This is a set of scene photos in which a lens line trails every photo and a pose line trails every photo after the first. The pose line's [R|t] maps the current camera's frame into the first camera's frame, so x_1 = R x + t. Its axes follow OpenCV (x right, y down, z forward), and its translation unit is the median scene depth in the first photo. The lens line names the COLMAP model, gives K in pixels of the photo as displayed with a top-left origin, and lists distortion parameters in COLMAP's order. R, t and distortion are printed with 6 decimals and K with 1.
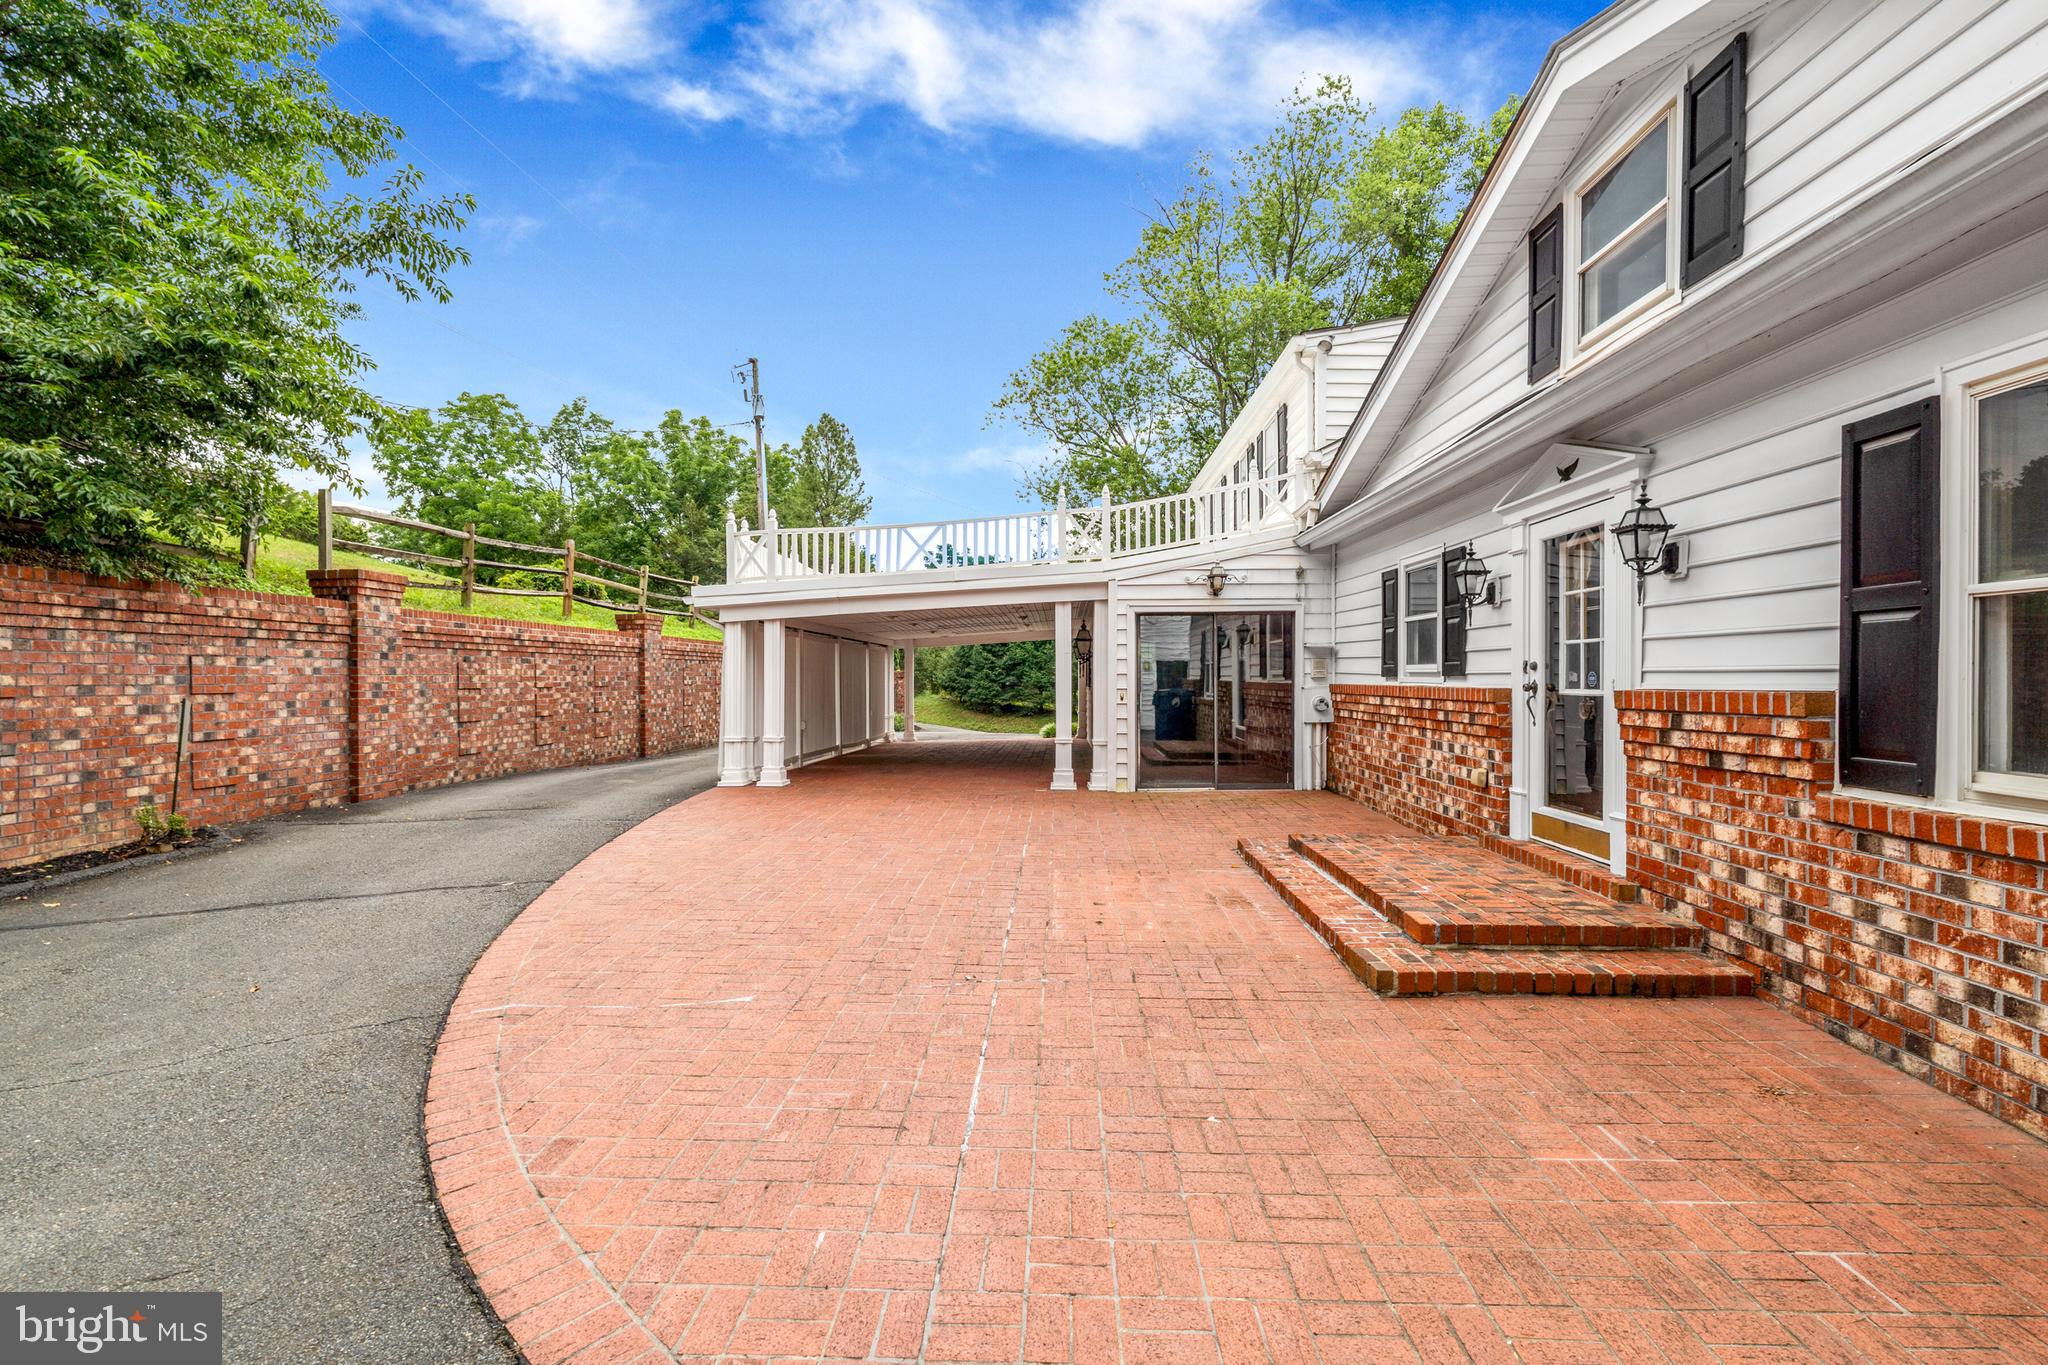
lens RADIAL K [[935.5, 0, 1009.3], [0, 935.5, 685.8], [0, 0, 1]] dist [-0.001305, -0.000540]
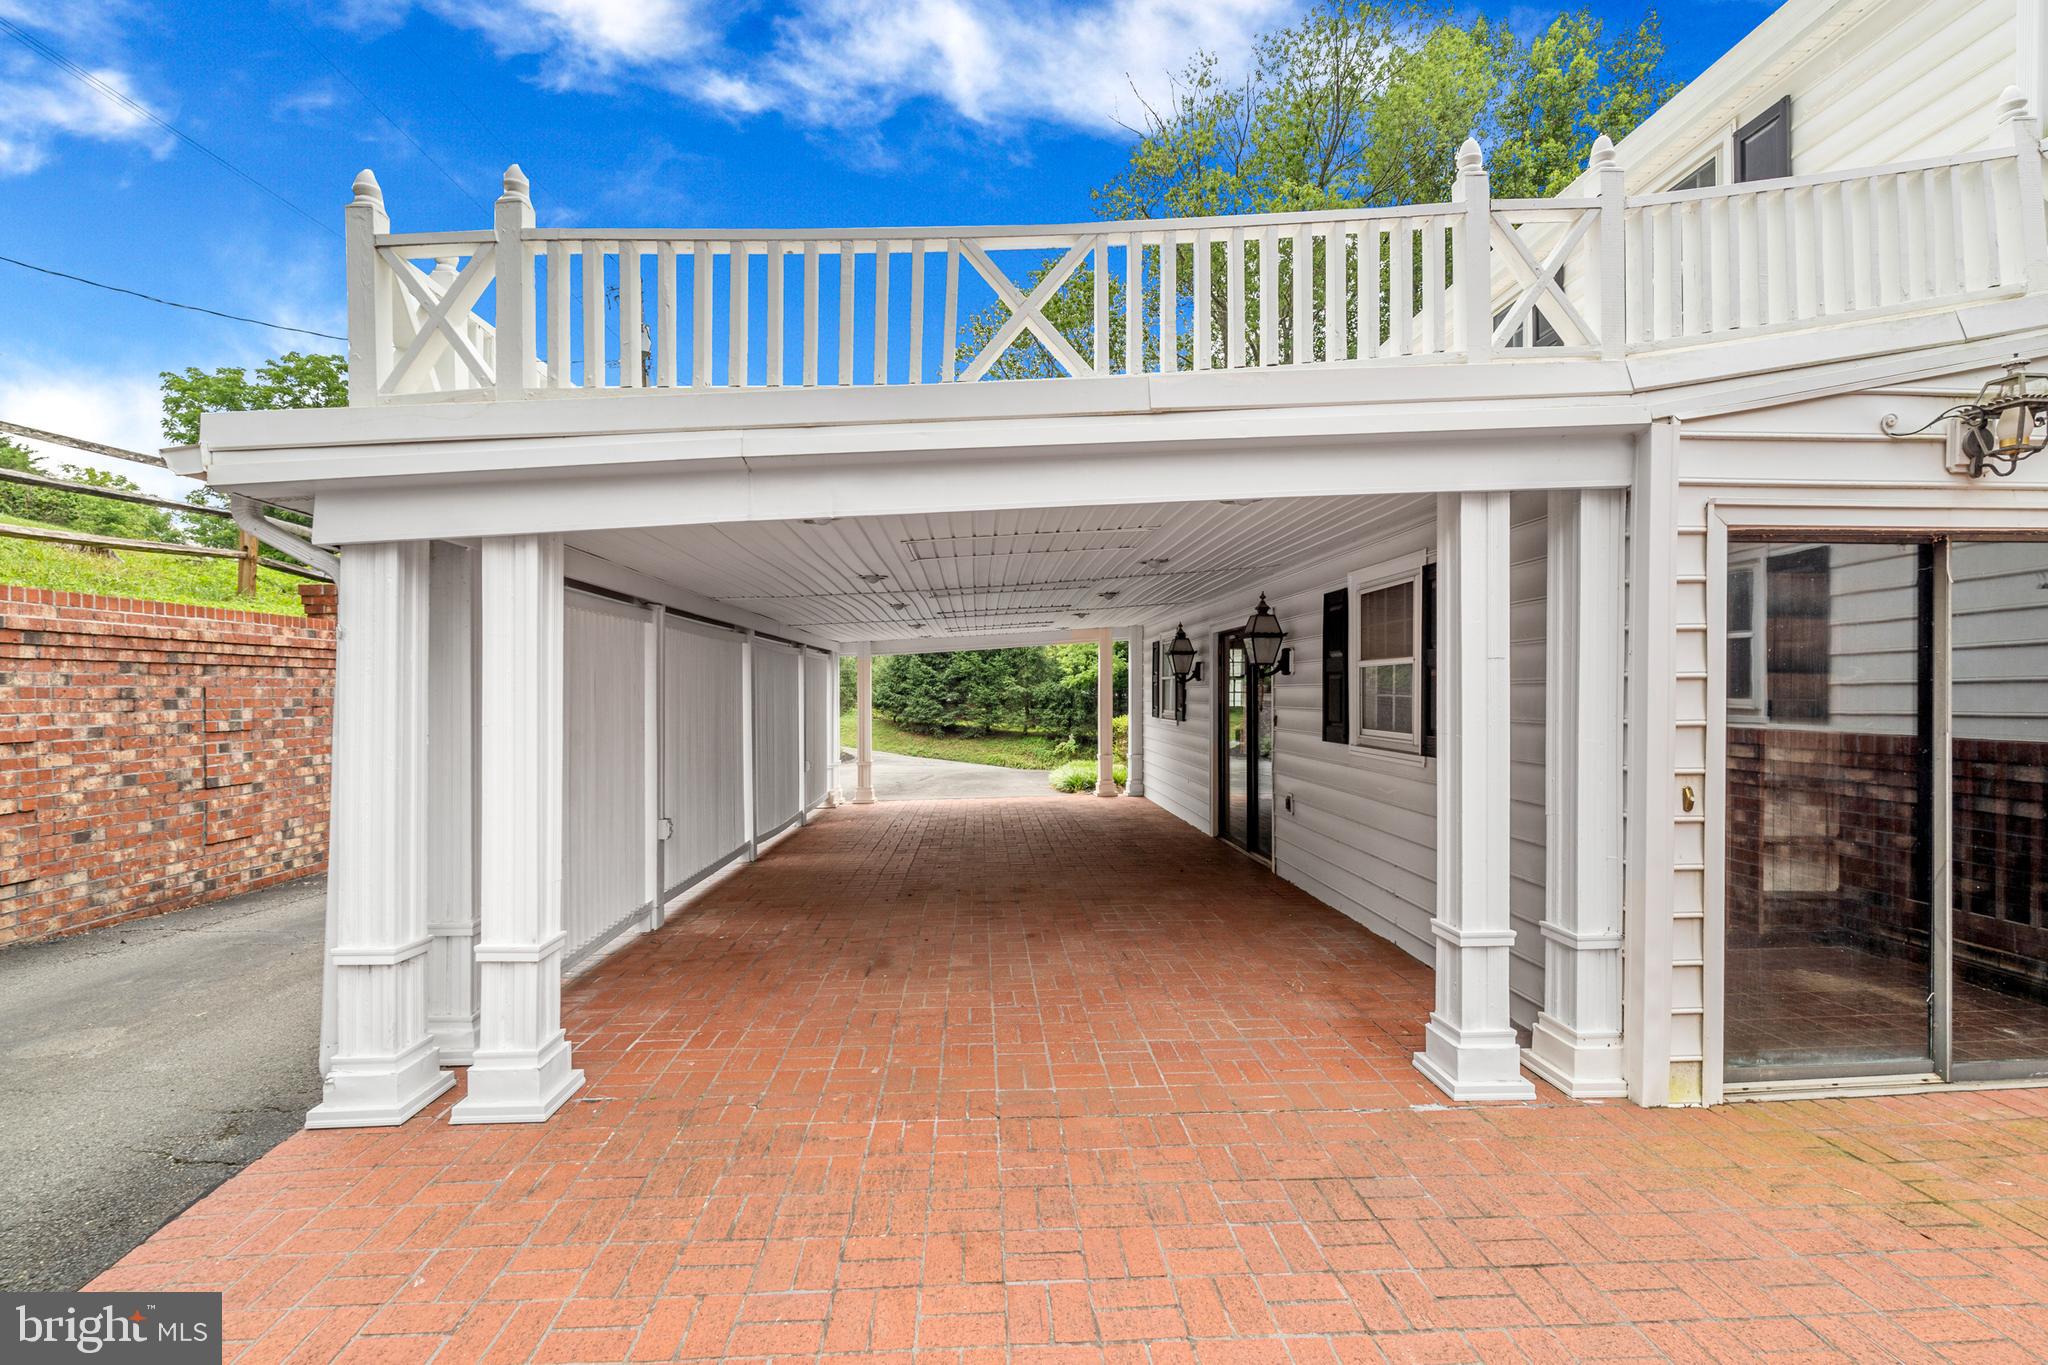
lens RADIAL K [[926.8, 0, 1024.0], [0, 926.8, 682.5], [0, 0, 1]] dist [-0.001048, -0.001002]
pose [[0.994352, 0.000487, 0.106134, -0.233922], [0.001370, 0.999847, -0.017418, -0.039235], [-0.106127, 0.017465, 0.994199, 1.281344]]
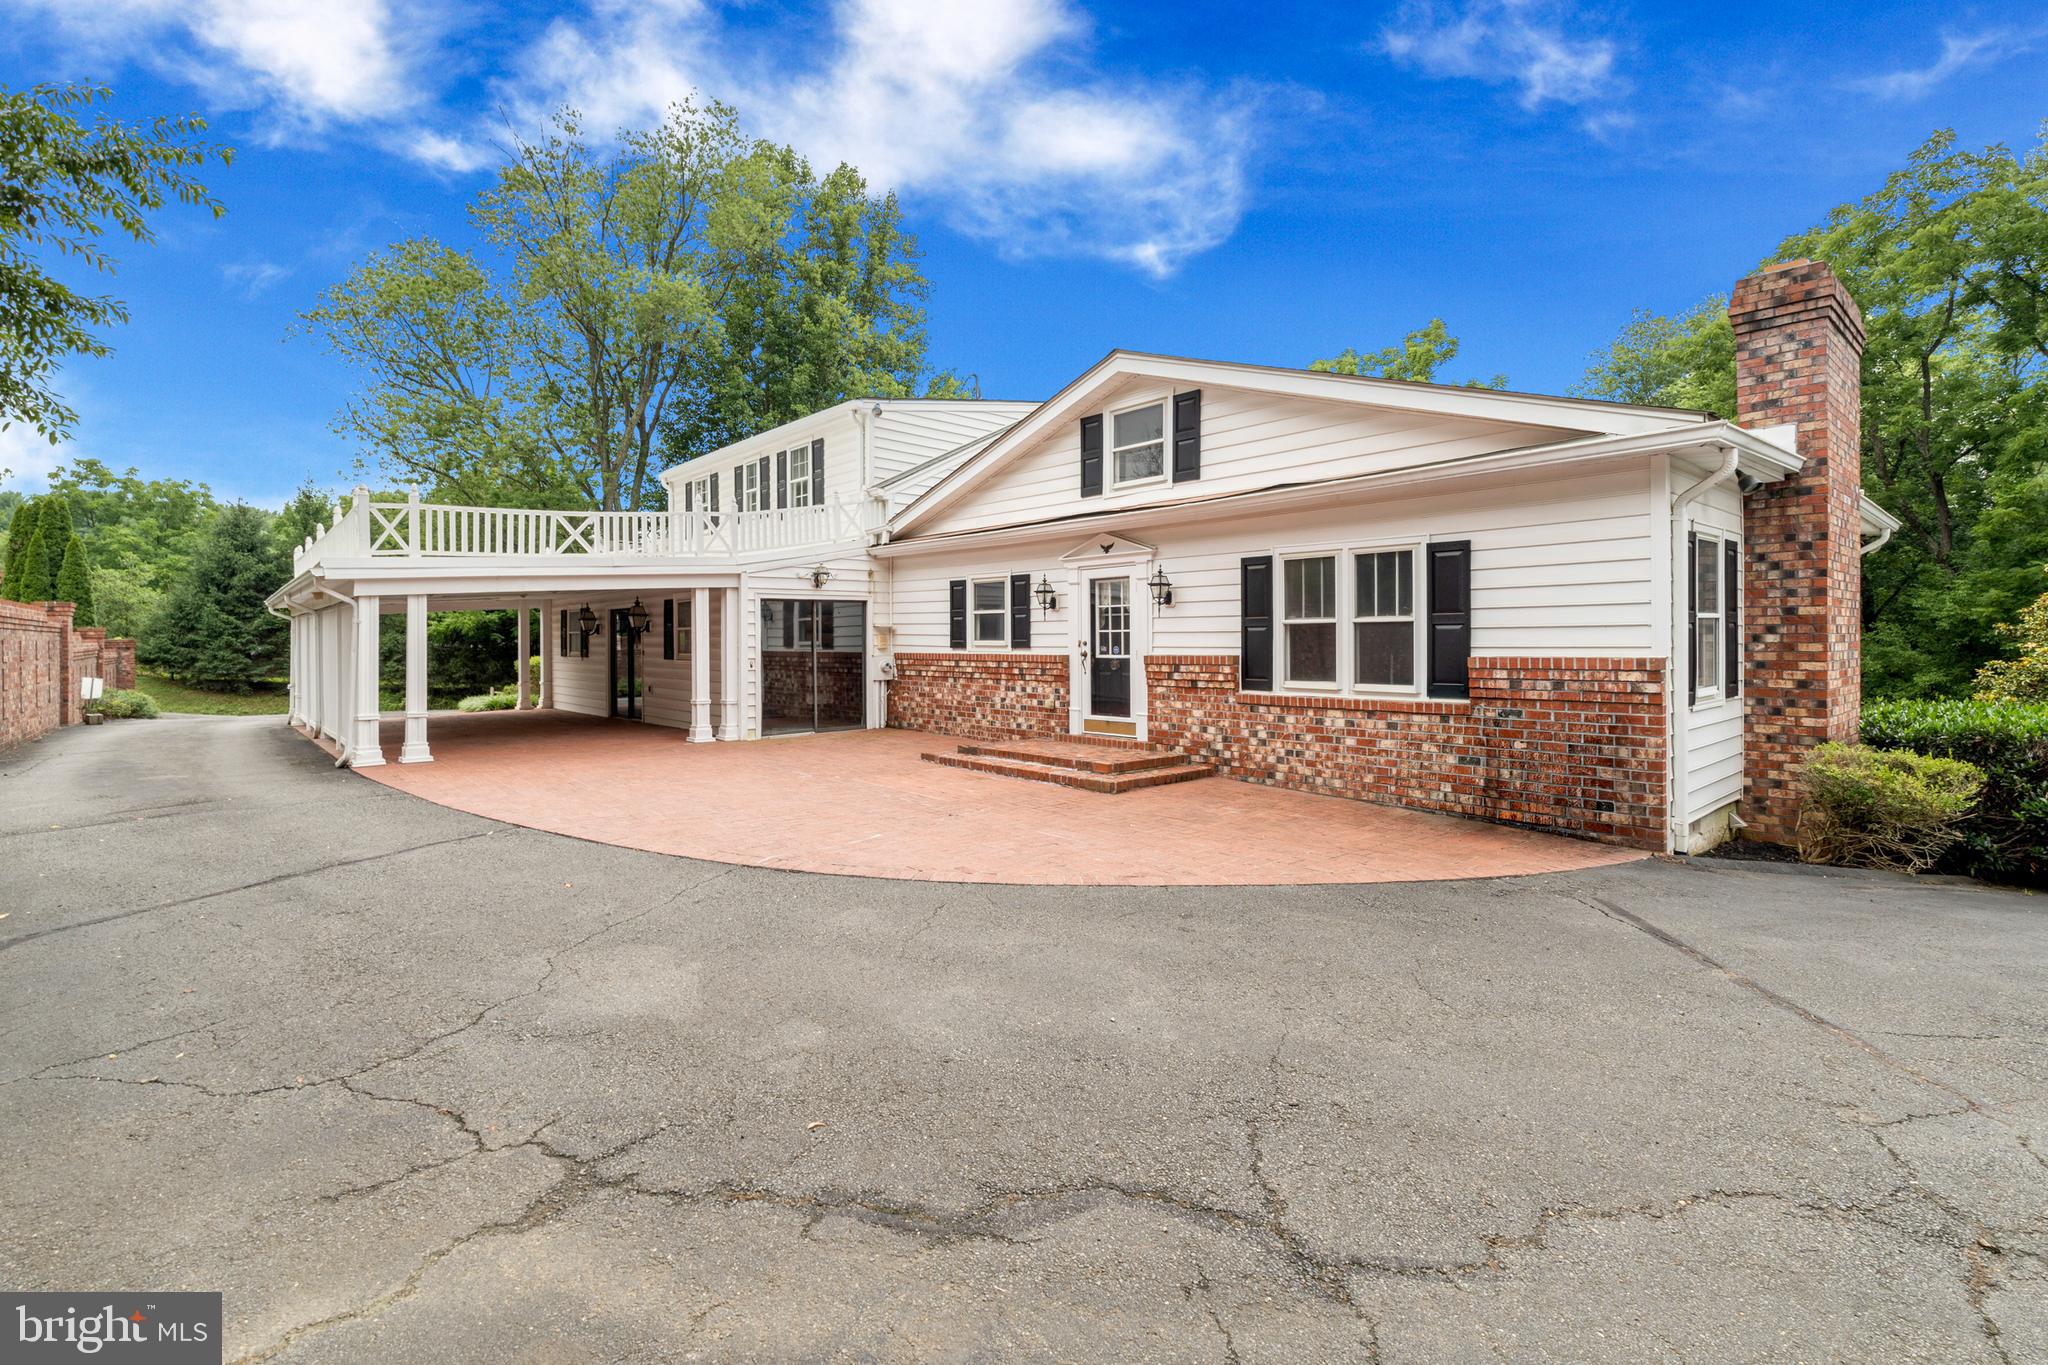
lens RADIAL K [[973.6, 0, 1026.4], [0, 973.6, 648.4], [0, 0, 1]] dist [0.002910, 0.000021]
pose [[0.726086, -0.008552, 0.687550, -0.920788], [0.010383, 0.999945, 0.001473, -0.014818], [-0.687525, 0.006070, 0.726135, -0.382054]]
